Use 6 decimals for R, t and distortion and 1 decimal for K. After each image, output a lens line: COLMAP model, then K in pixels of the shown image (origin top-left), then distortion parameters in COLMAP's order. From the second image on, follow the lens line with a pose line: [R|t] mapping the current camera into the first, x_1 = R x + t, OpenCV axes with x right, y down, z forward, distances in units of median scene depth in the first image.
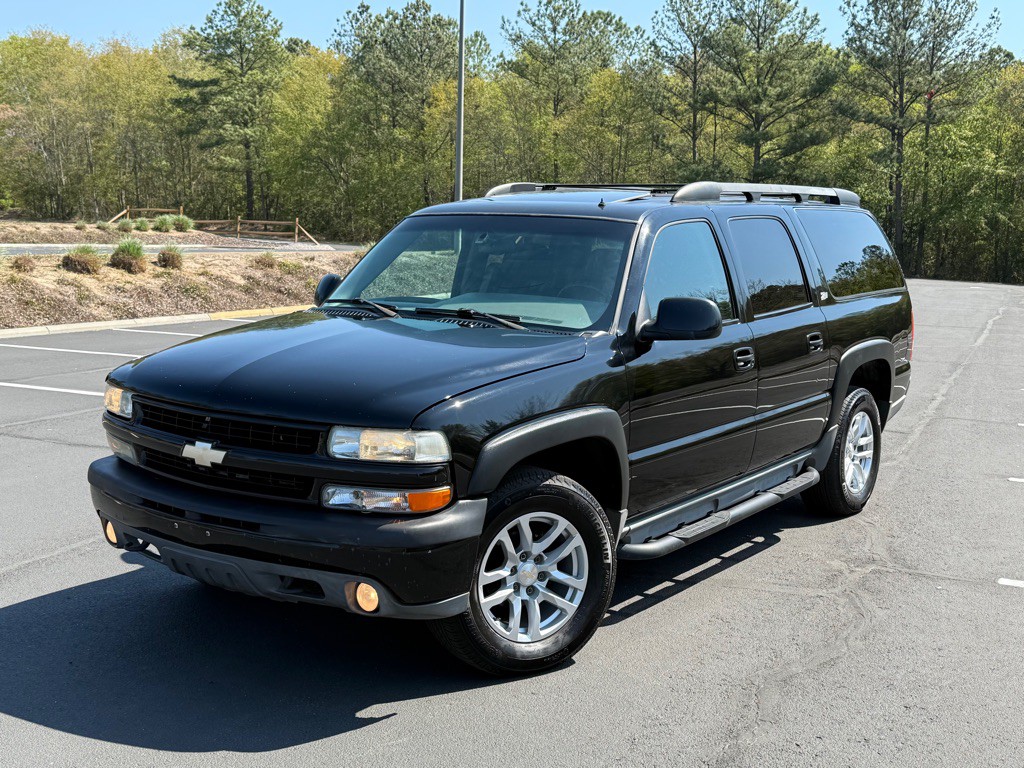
lens RADIAL K [[1176.5, 0, 507.4], [0, 1176.5, 377.4], [0, 0, 1]] dist [0.081792, 0.000000]
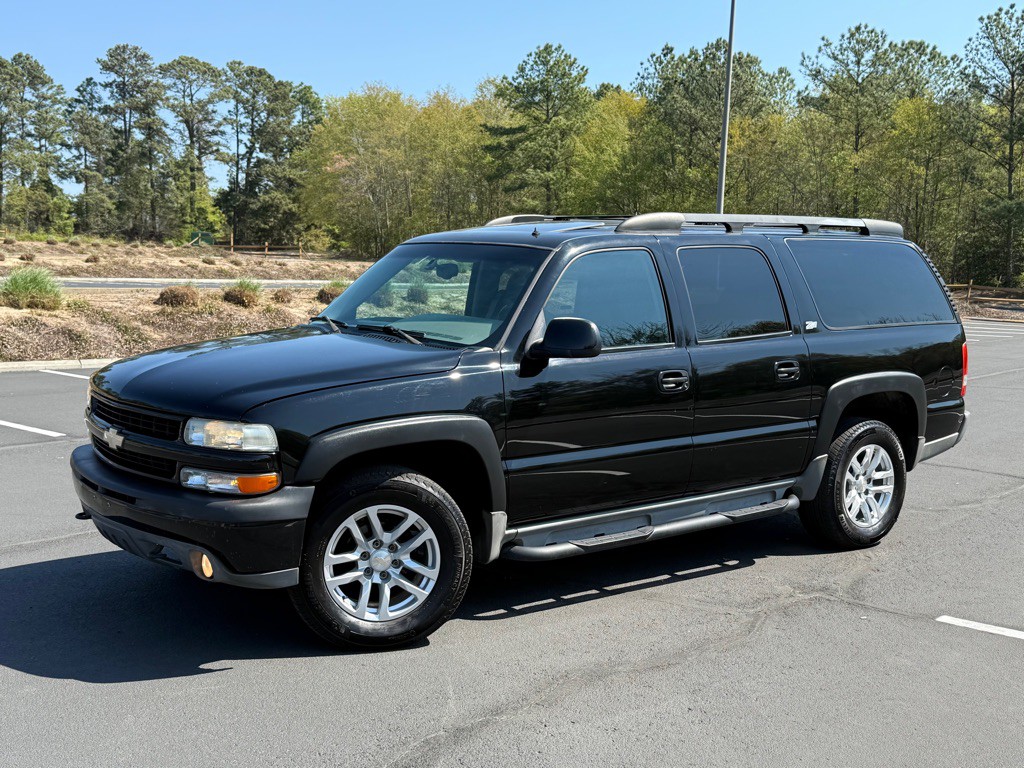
lens RADIAL K [[1176.5, 0, 511.3], [0, 1176.5, 391.0], [0, 0, 1]] dist [0.081792, 0.000000]
pose [[0.964487, 0.033204, -0.262035, 0.326945], [-0.039063, 0.999089, -0.017180, 0.015952], [0.261226, 0.026806, 0.964905, -0.038519]]
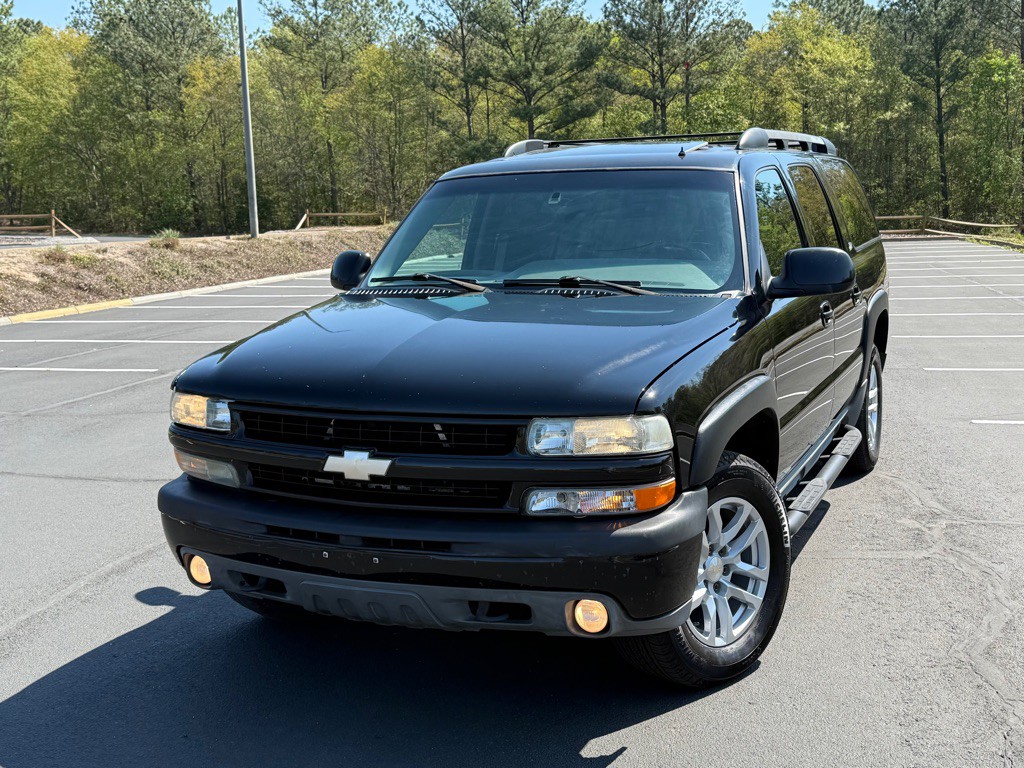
lens RADIAL K [[1176.5, 0, 505.5], [0, 1176.5, 379.4], [0, 0, 1]] dist [0.081792, 0.000000]
pose [[0.977674, -0.075168, 0.196224, -0.230718], [0.071633, 0.997116, 0.025061, -0.006264], [-0.197542, -0.010446, 0.980239, 0.126865]]
